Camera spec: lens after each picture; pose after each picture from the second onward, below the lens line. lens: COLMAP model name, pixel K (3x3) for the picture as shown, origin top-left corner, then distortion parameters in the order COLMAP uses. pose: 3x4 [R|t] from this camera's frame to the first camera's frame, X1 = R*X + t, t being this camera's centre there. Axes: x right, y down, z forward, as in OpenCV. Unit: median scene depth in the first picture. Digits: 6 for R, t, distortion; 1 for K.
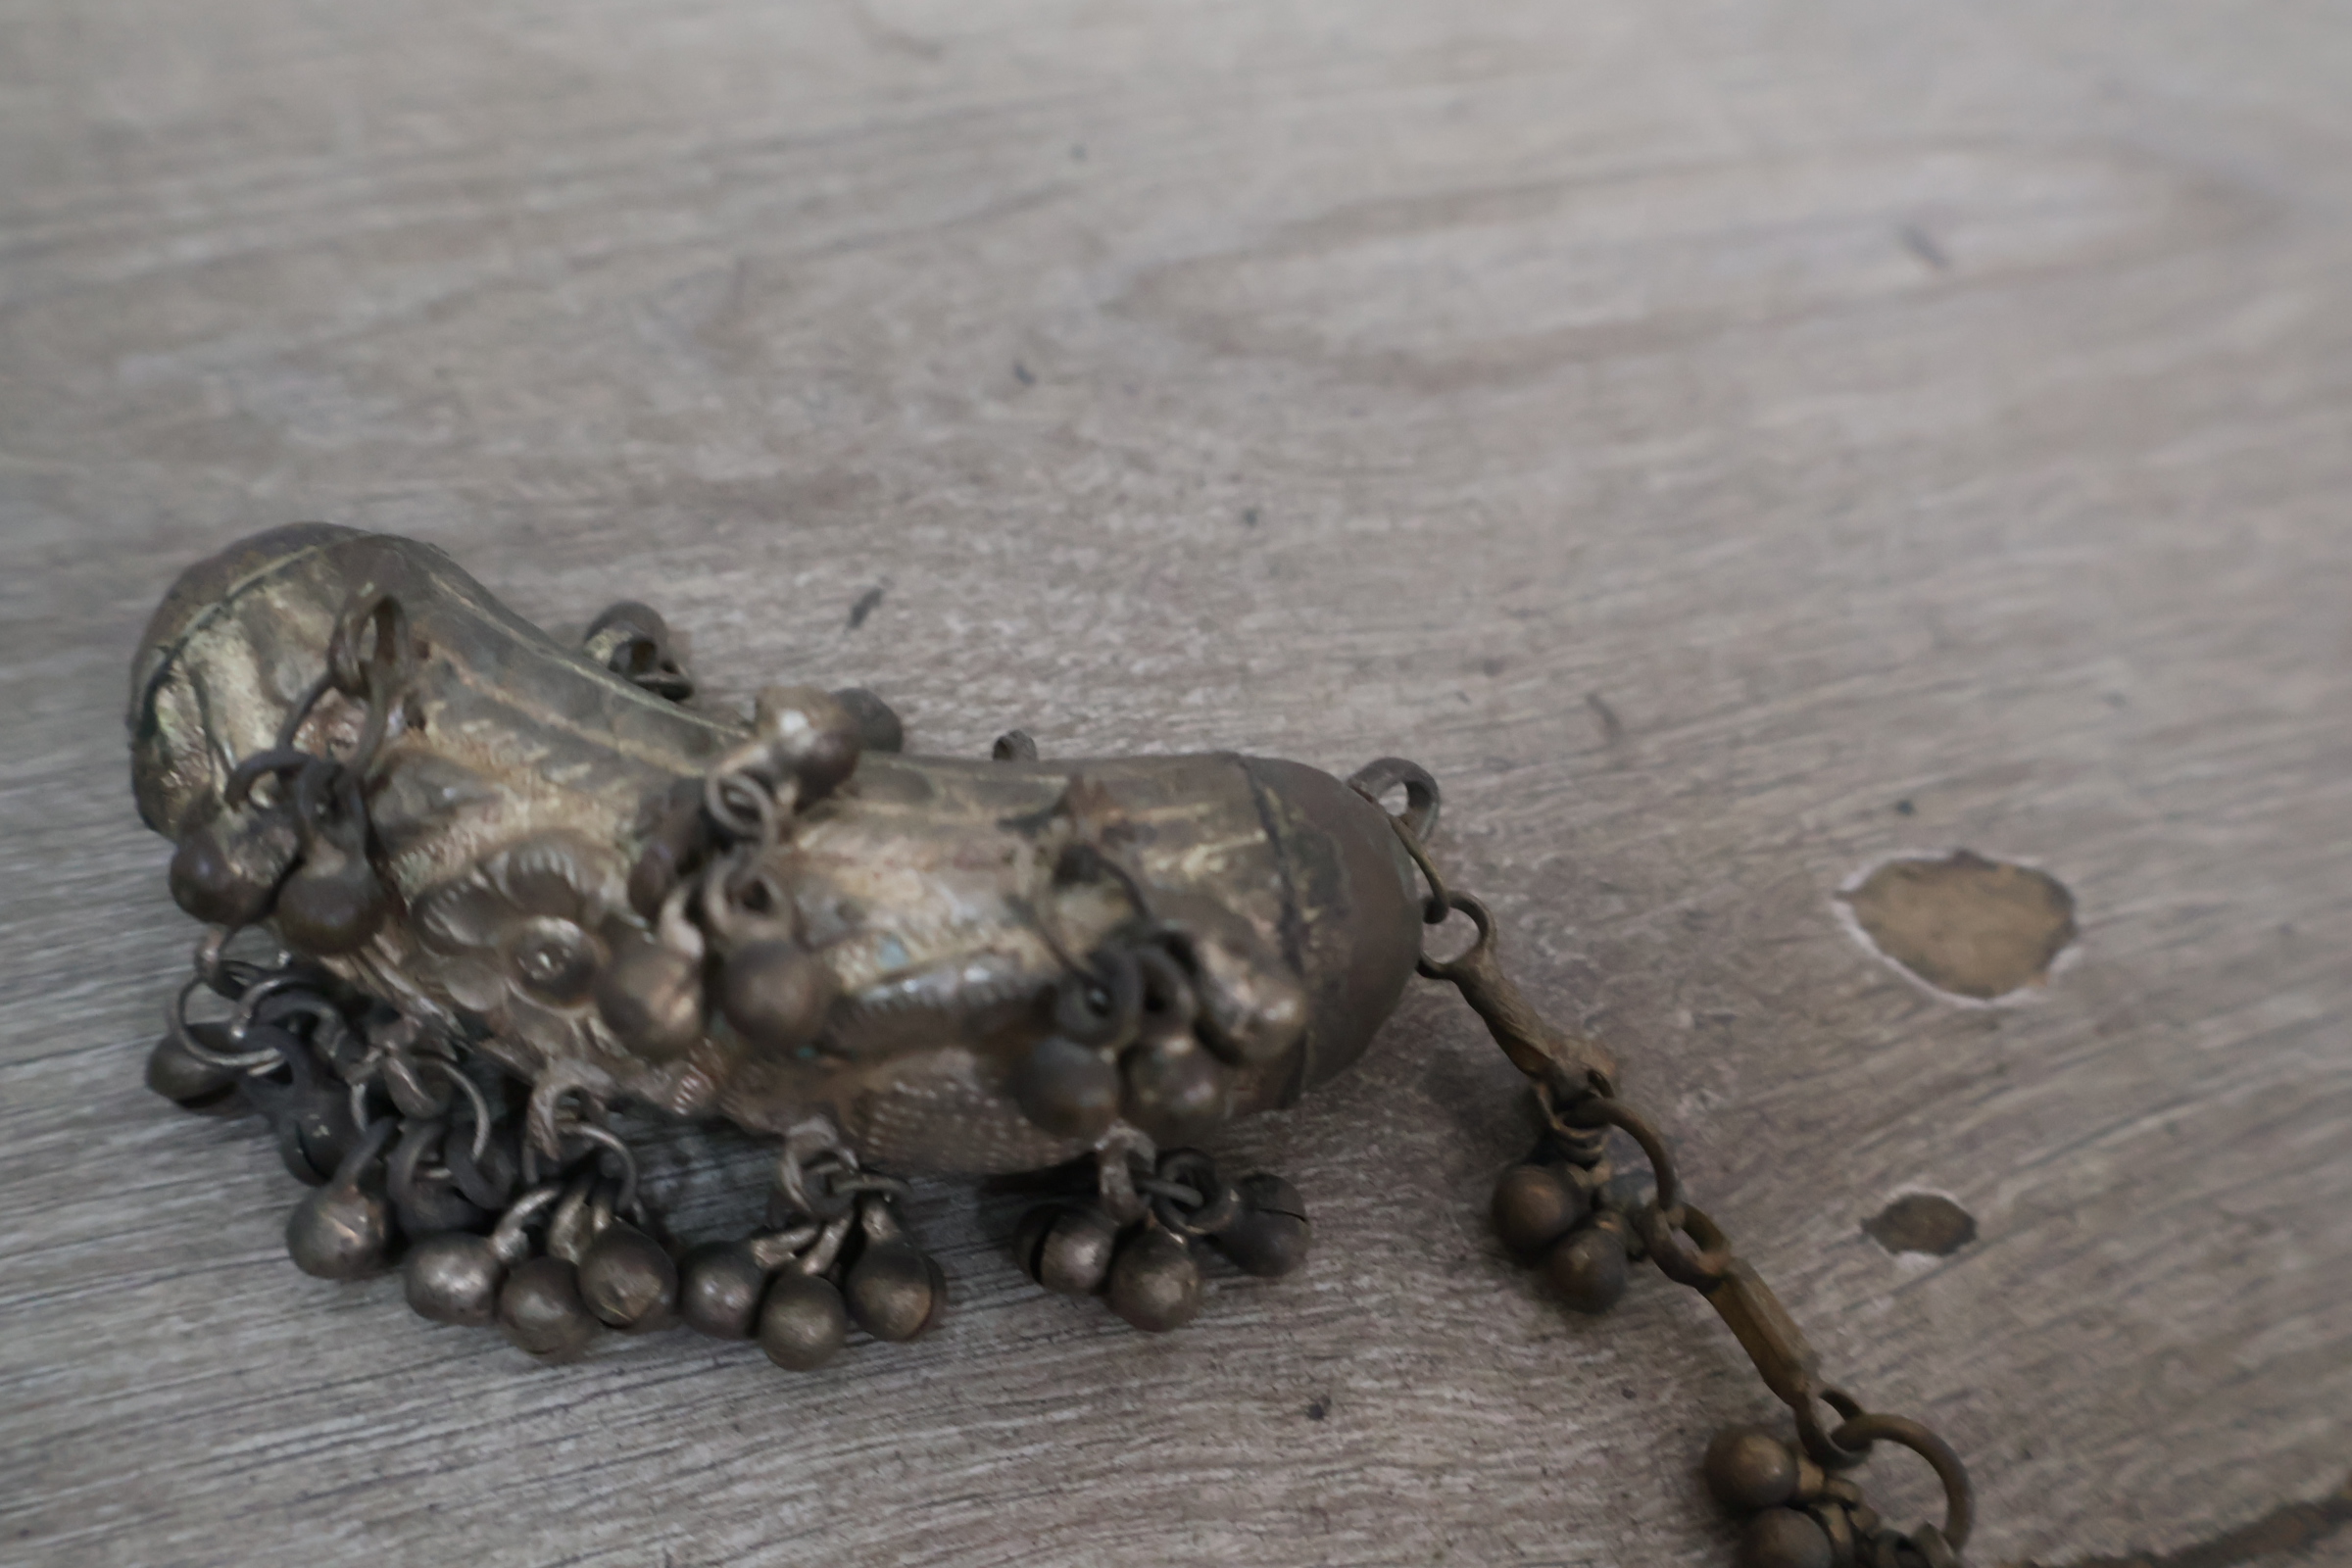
lens RADIAL K [[2256.8, 0, 1164.9], [0, 2256.8, 793.7], [0, 0, 1]] dist [0.019530, 0.000000]
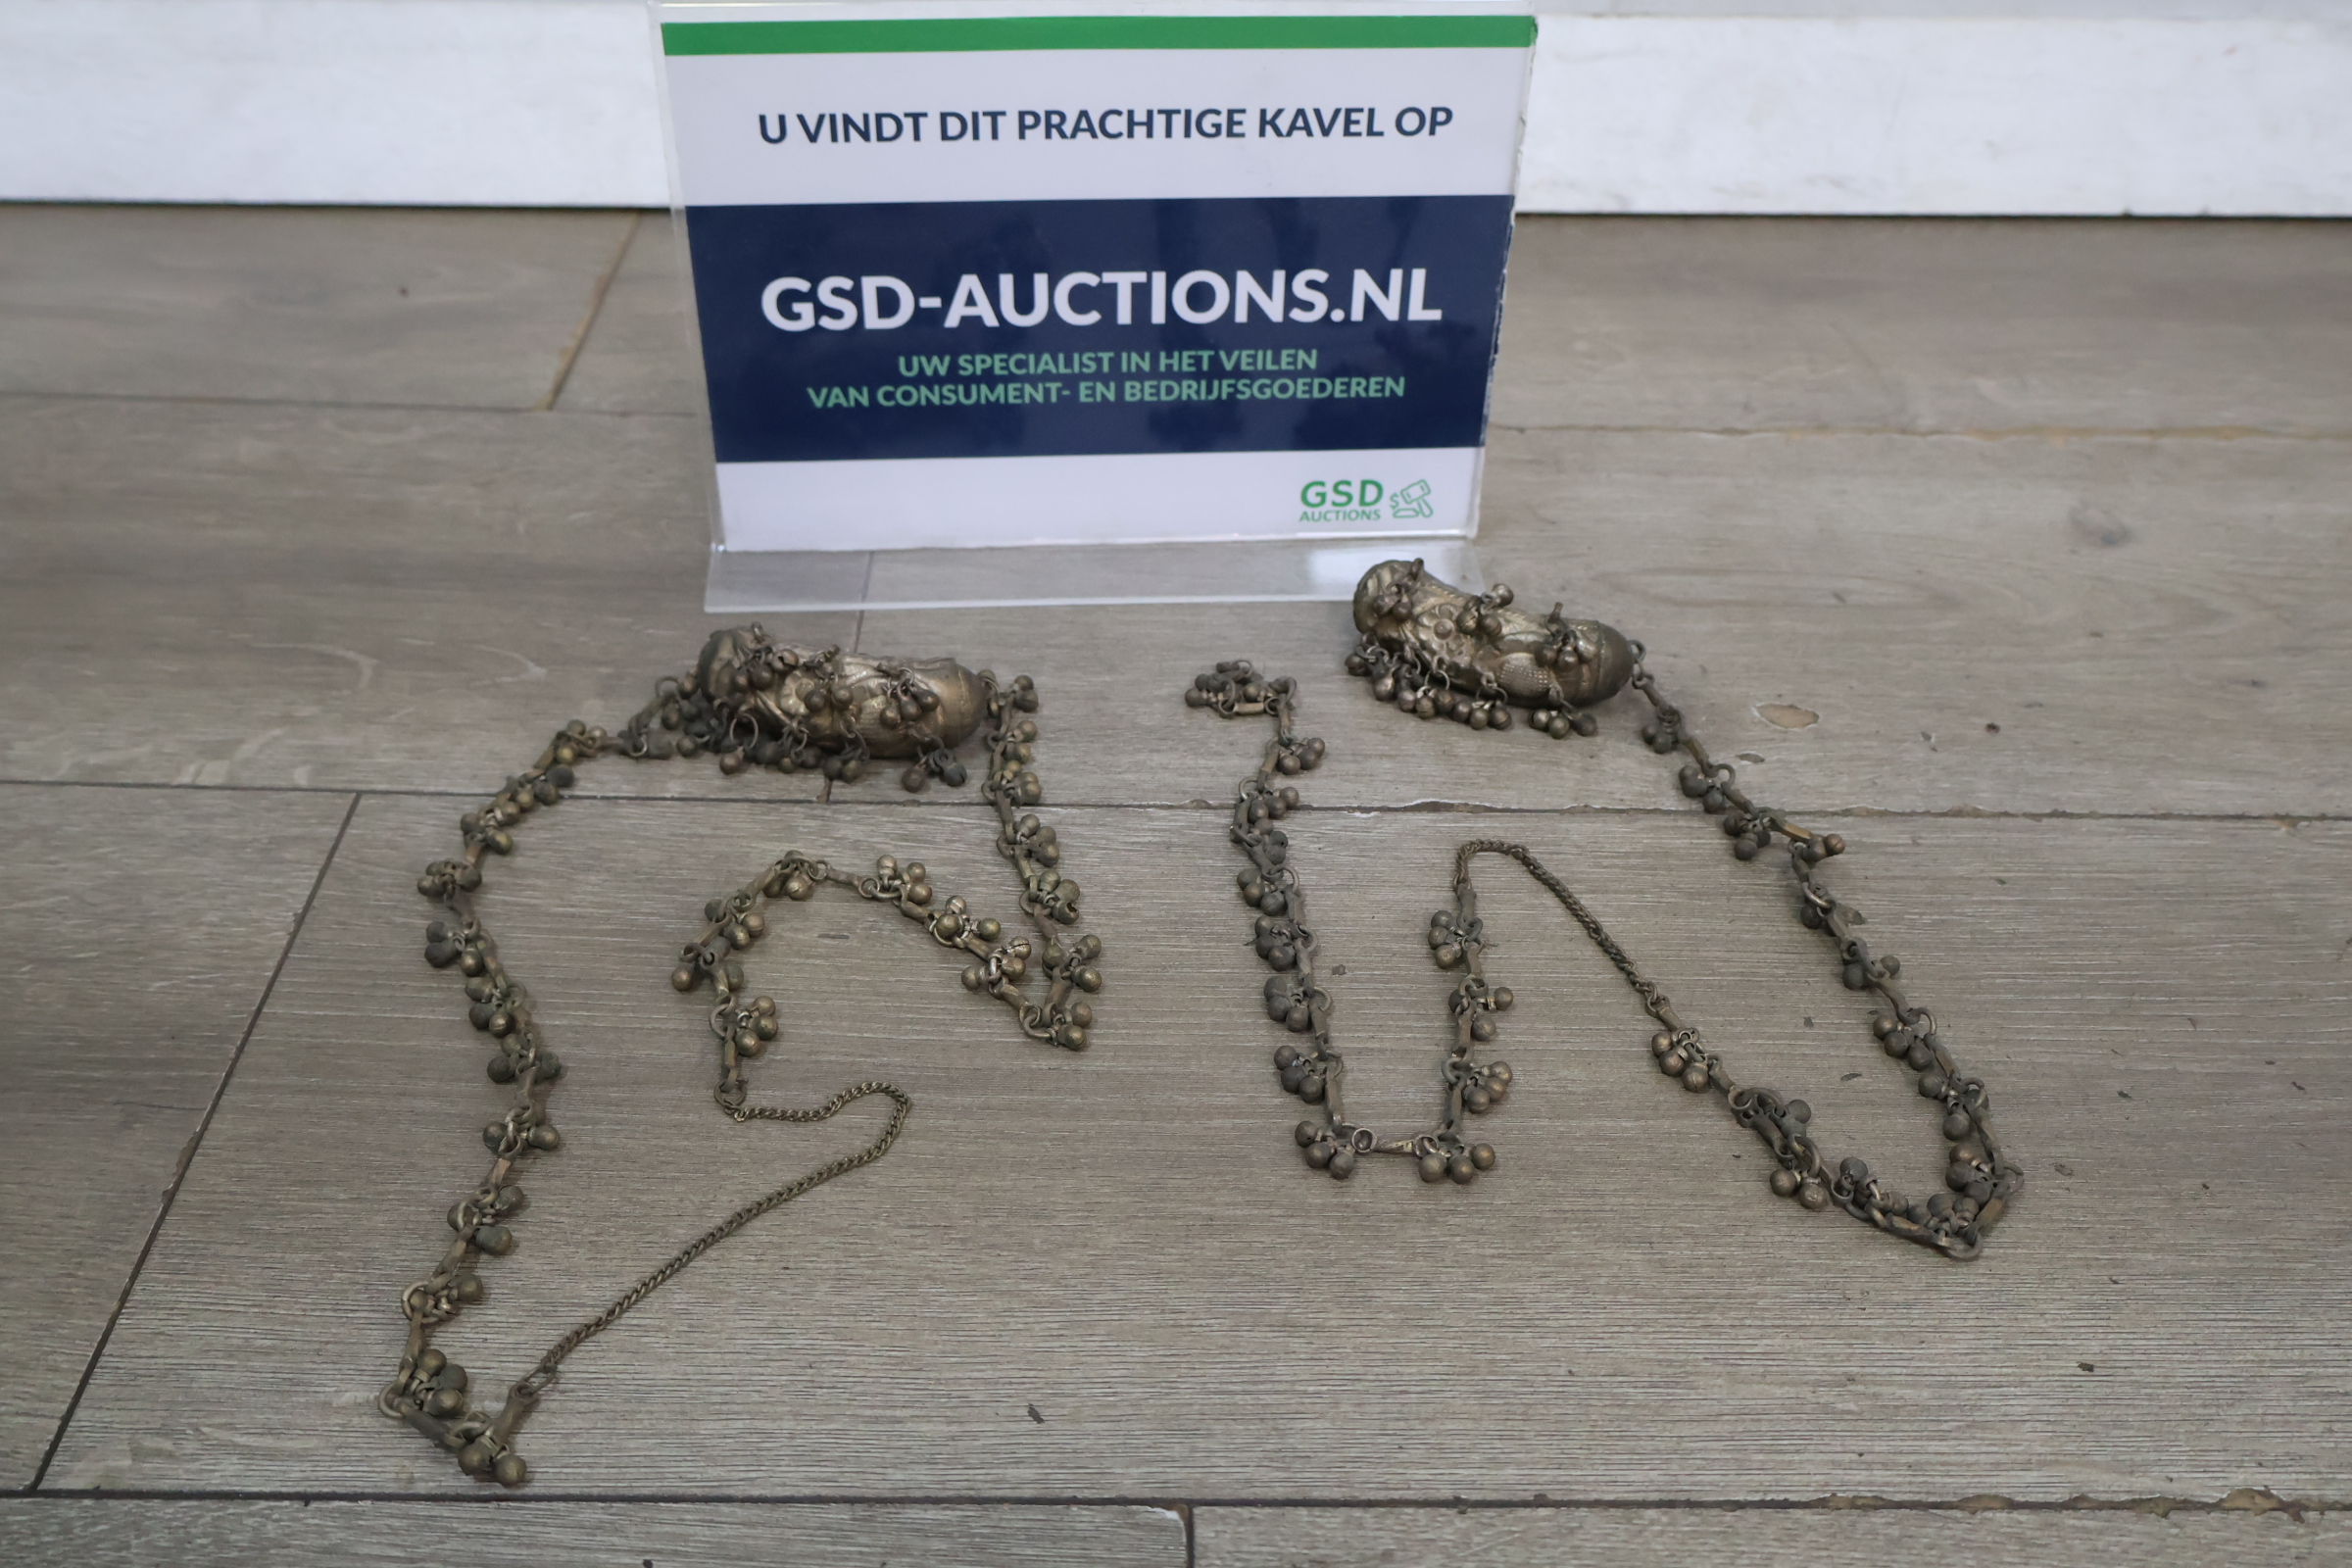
lens RADIAL K [[2256.8, 0, 1185.5], [0, 2256.8, 785.9], [0, 0, 1]] dist [0.019530, 0.000000]
pose [[0.954454, 0.112469, -0.276348, 0.513319], [-0.207877, 0.915090, -0.345540, 1.929318], [0.214021, 0.387249, 0.896791, -2.960877]]
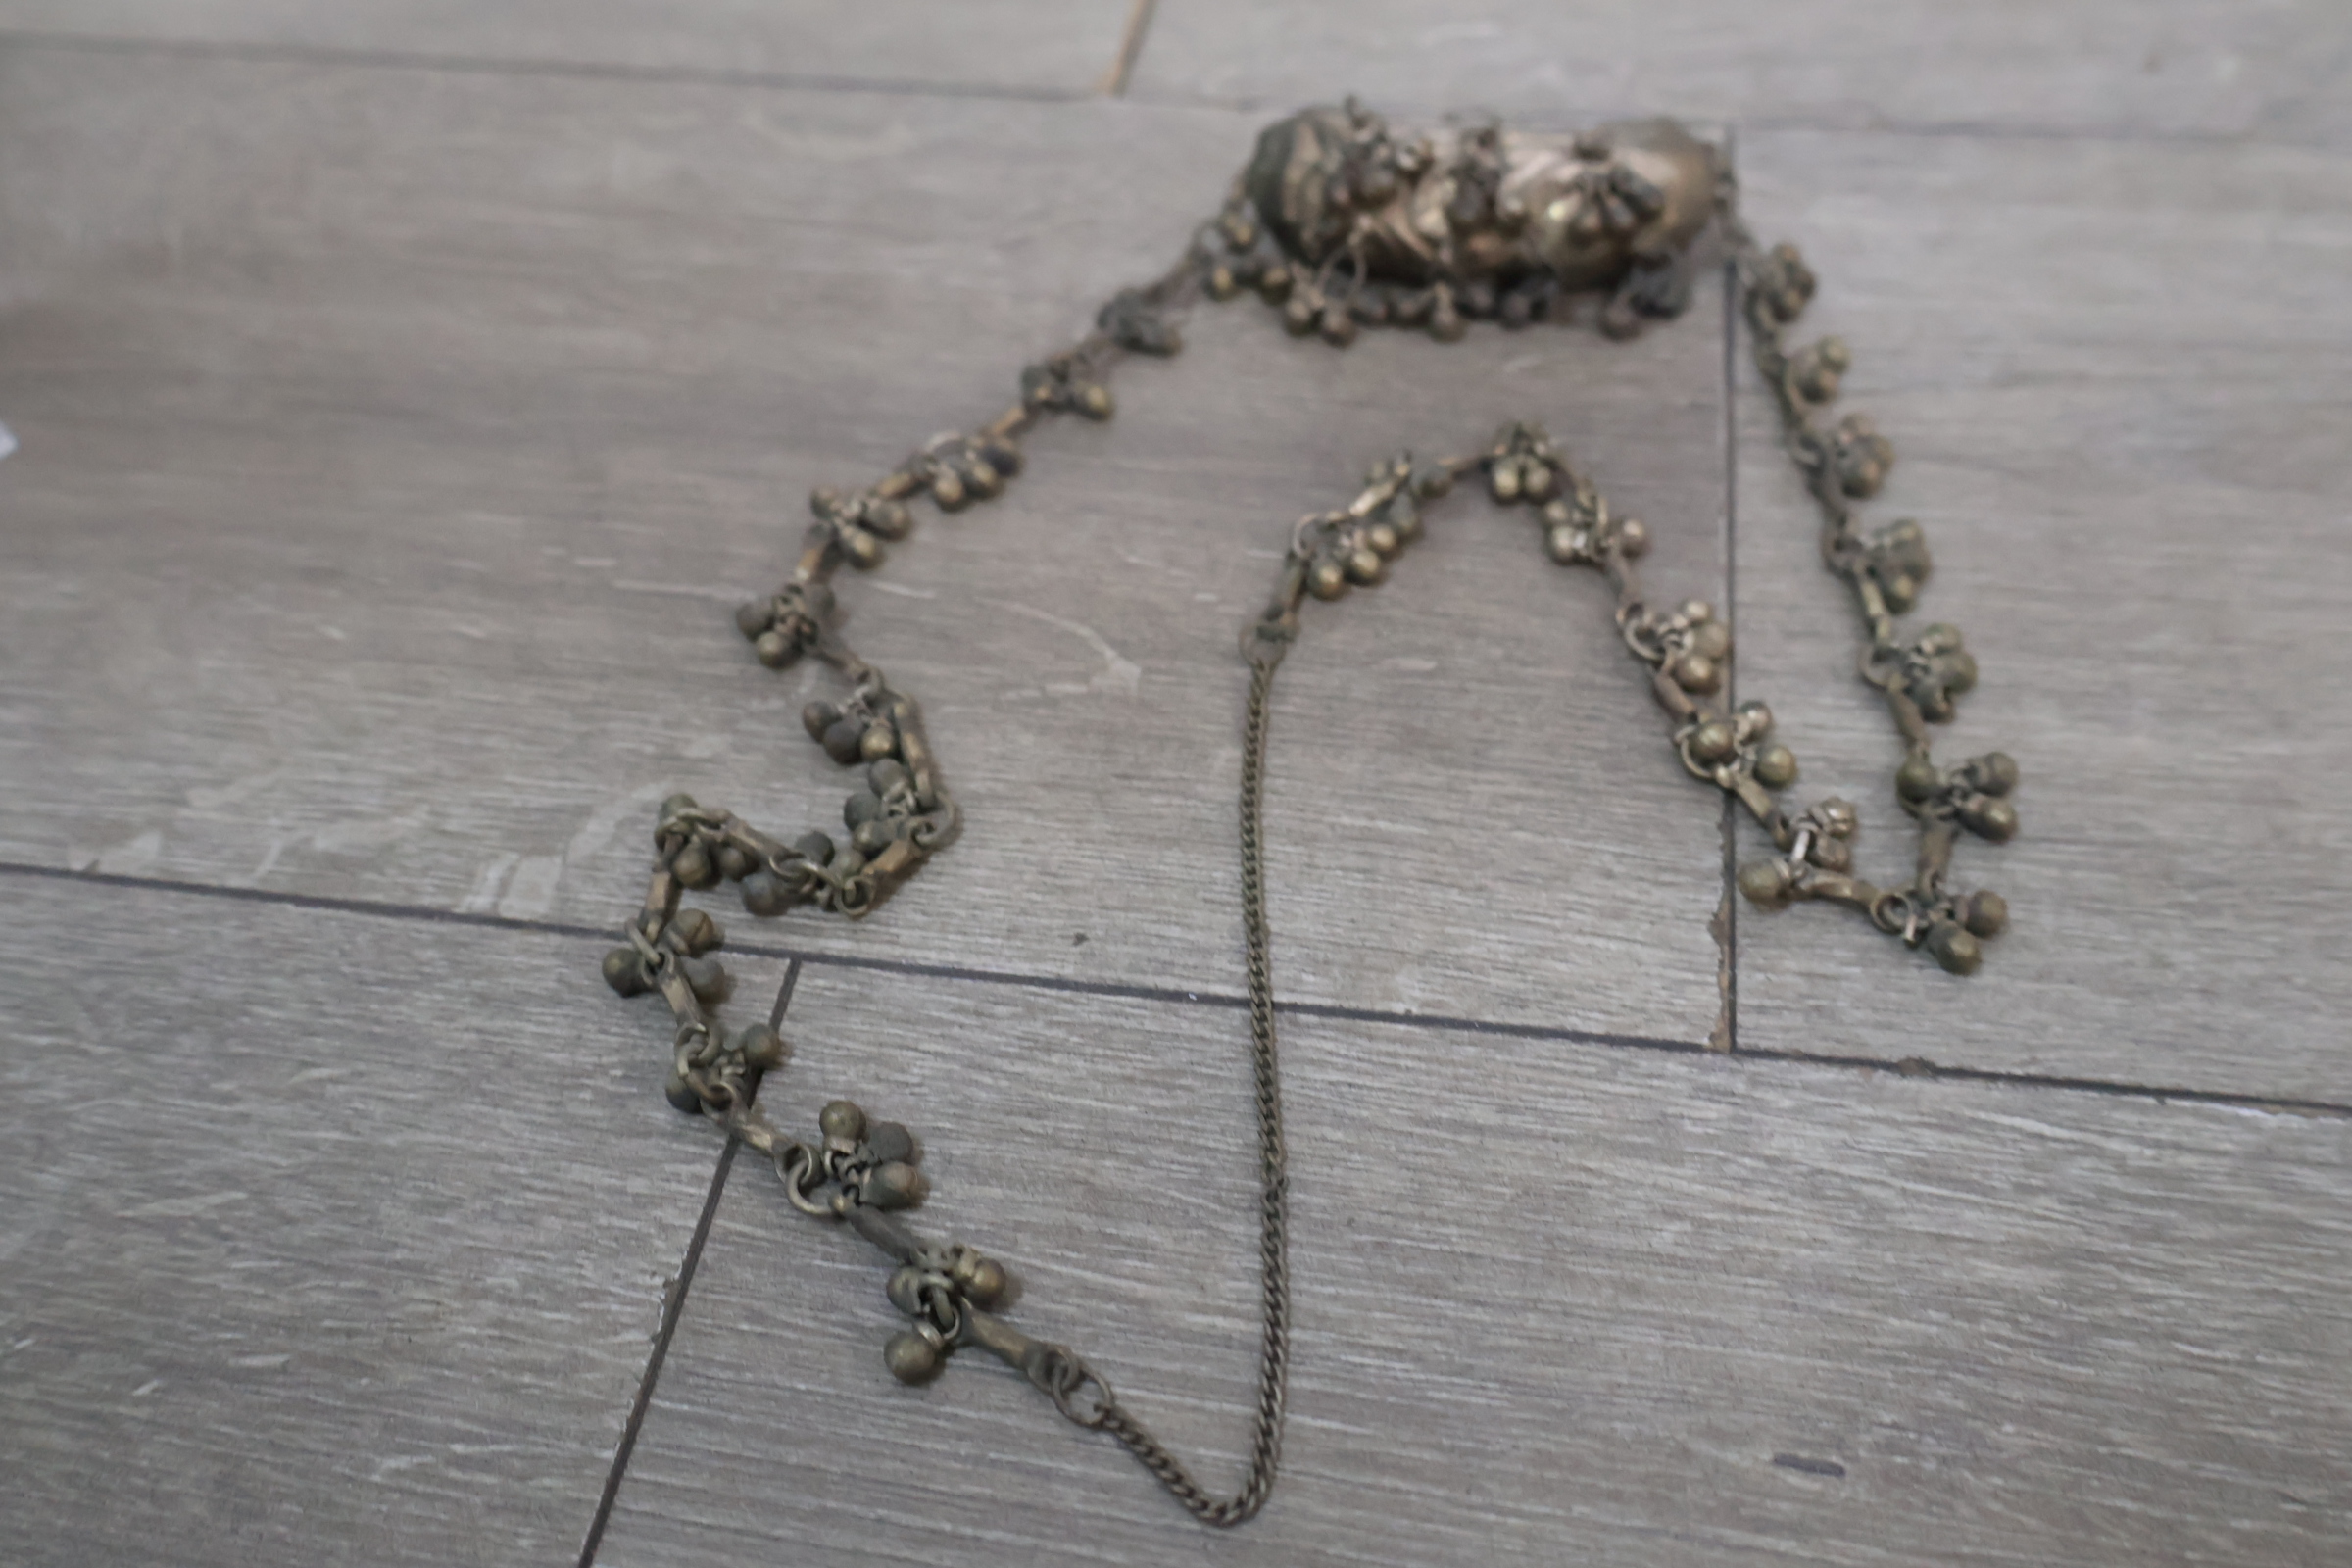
lens RADIAL K [[2256.8, 0, 1172.3], [0, 2256.8, 786.3], [0, 0, 1]] dist [0.019530, 0.000000]
pose [[0.878480, 0.229838, -0.418865, -0.877264], [-0.304745, 0.944750, -0.120738, 0.858980], [0.367972, 0.233713, 0.899986, -1.412779]]
